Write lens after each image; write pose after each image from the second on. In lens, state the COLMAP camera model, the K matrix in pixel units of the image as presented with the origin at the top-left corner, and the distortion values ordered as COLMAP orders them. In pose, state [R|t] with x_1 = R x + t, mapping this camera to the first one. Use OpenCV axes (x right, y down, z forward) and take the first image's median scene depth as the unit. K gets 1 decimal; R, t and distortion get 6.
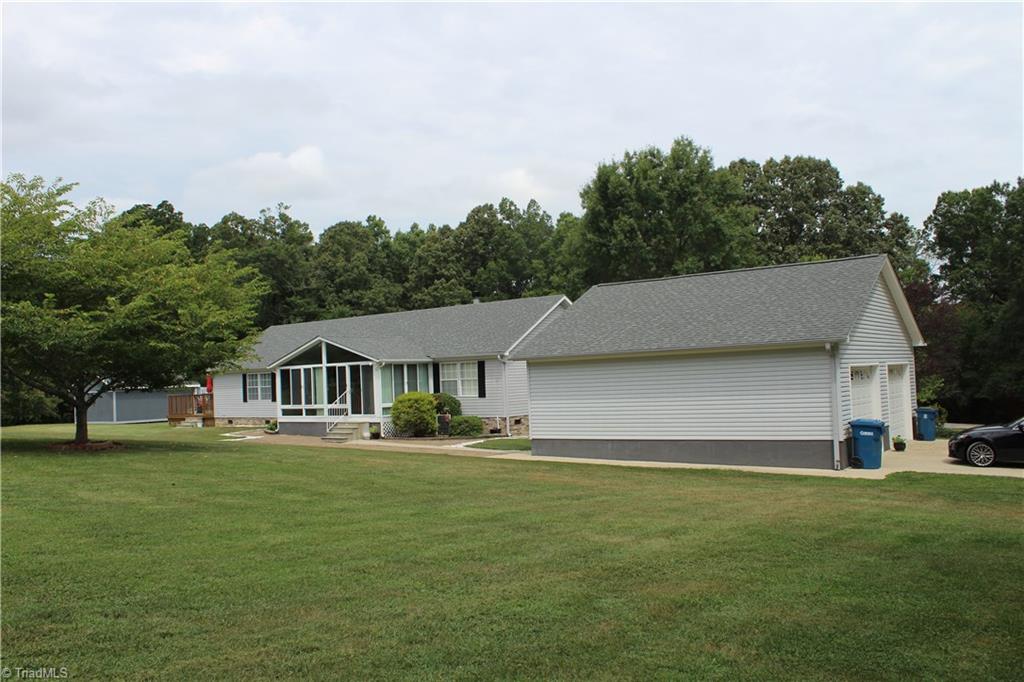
lens RADIAL K [[865.3, 0, 507.1], [0, 865.3, 337.5], [0, 0, 1]] dist [-0.121617, 0.073650]
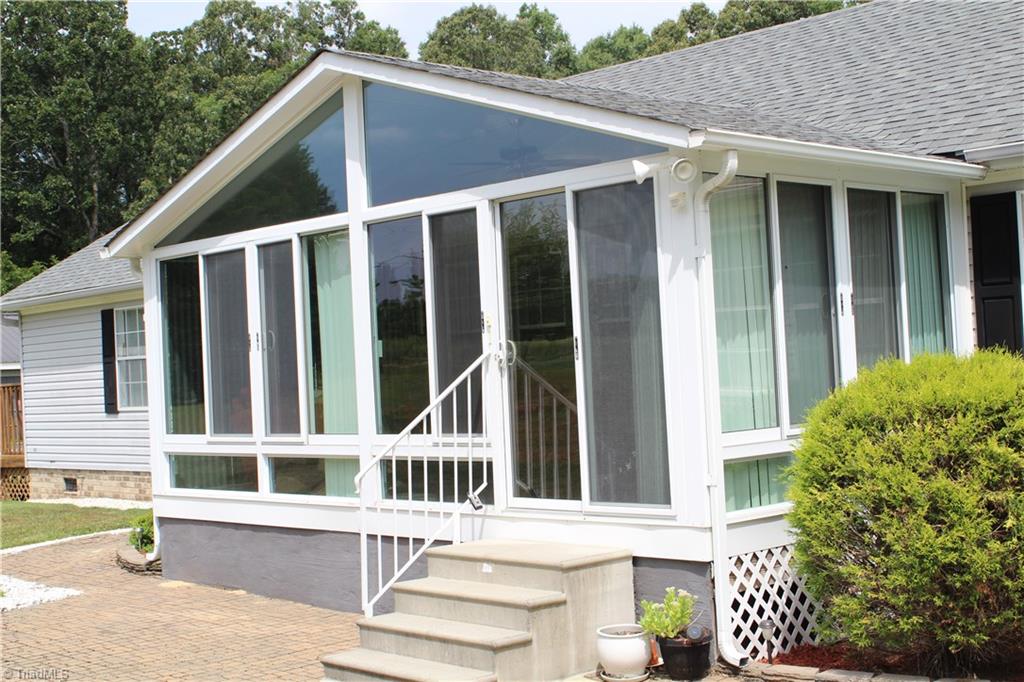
lens RADIAL K [[1405.2, 0, 512.1], [0, 1405.2, 341.2], [0, 0, 1]] dist [0.007232, 0.000000]
pose [[0.986689, -0.010581, -0.162275, -0.132131], [0.016163, 0.999321, 0.033118, 0.048498], [0.161814, -0.035300, 0.986190, 0.707356]]
